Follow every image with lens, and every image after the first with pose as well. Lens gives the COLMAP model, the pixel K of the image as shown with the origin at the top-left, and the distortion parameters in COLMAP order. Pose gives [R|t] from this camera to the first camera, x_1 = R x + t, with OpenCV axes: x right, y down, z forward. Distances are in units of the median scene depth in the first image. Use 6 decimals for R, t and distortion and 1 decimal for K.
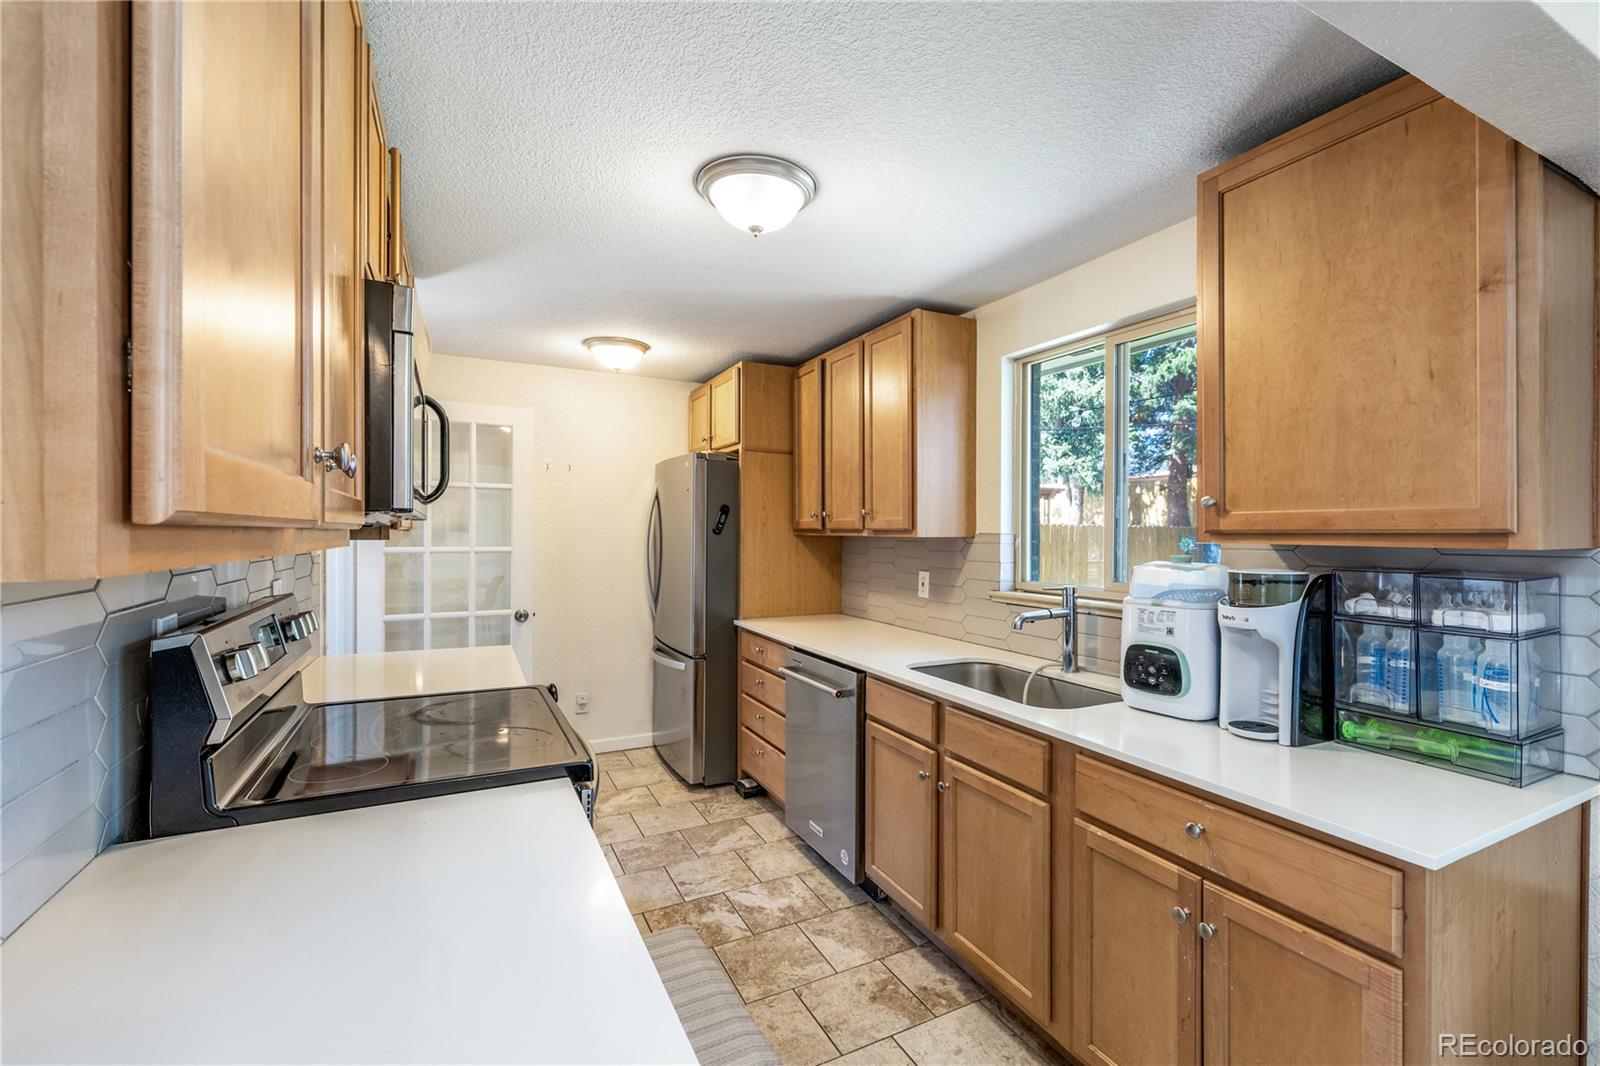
lens RADIAL K [[690.5, 0, 817.4], [0, 690.5, 530.2], [0, 0, 1]] dist [0.000355, 0.000151]
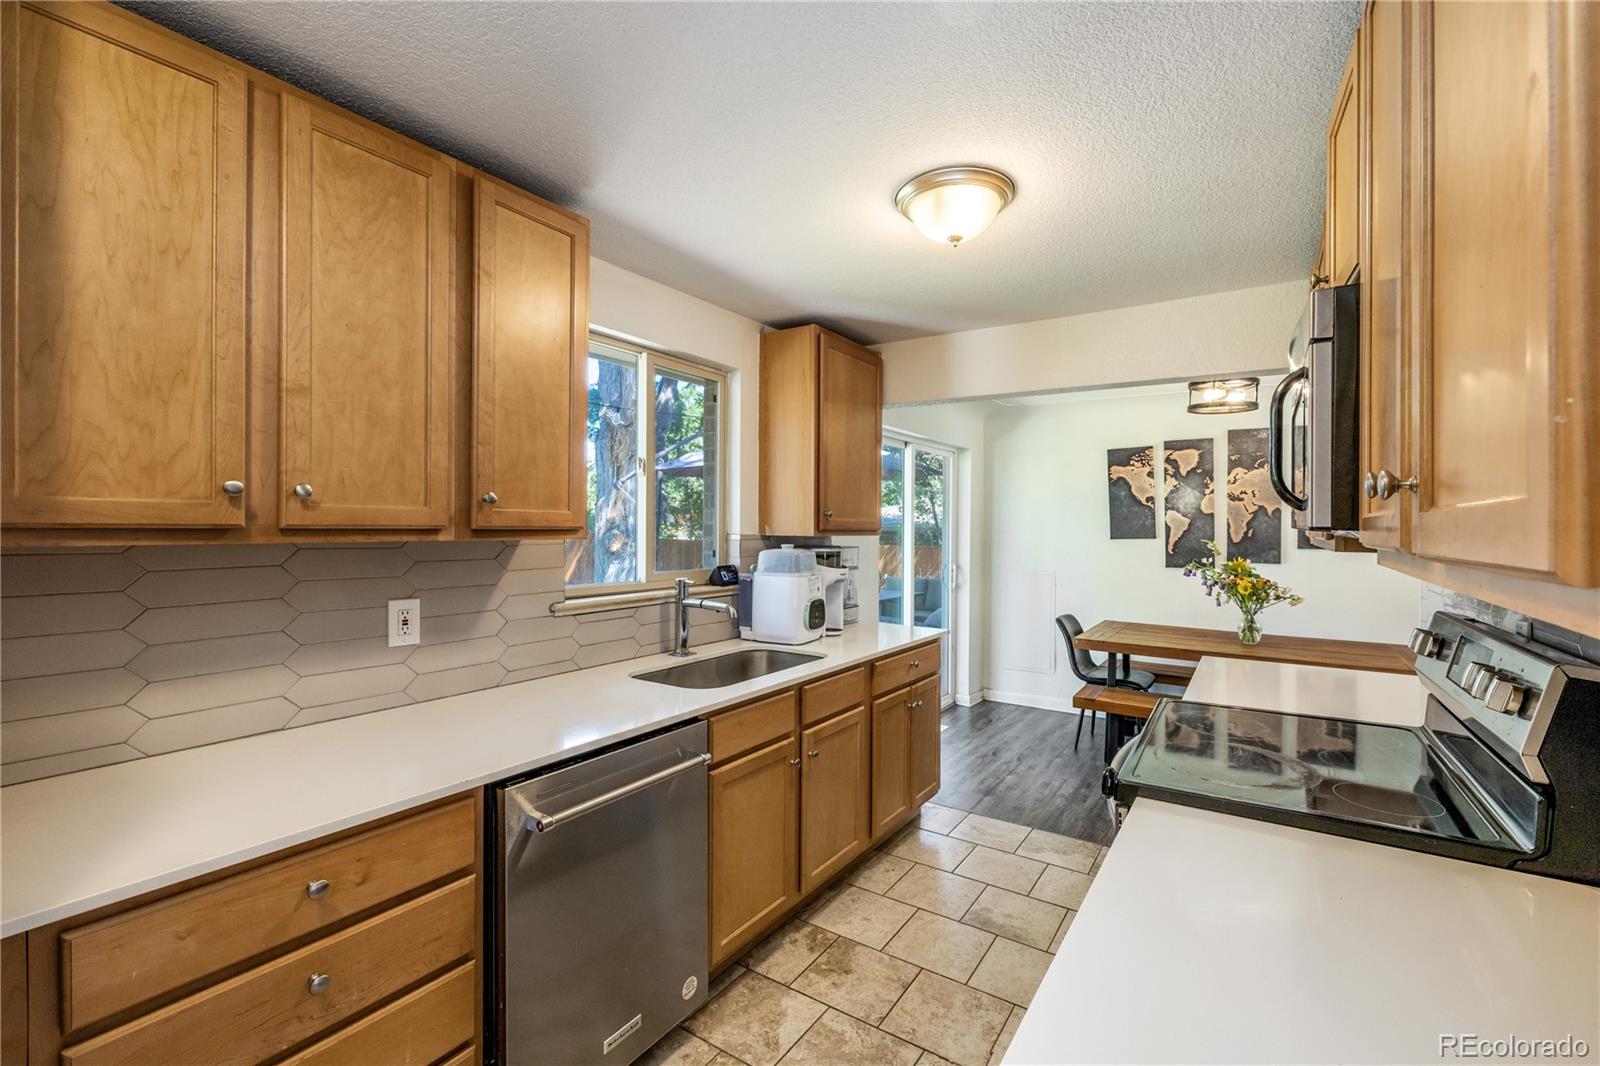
lens RADIAL K [[690.5, 0, 817.4], [0, 690.5, 530.2], [0, 0, 1]] dist [0.000355, 0.000151]
pose [[-0.495088, -0.004764, 0.868830, -0.729443], [-0.006144, 0.999979, 0.001982, -0.002011], [-0.868821, -0.004357, -0.495107, 1.404191]]
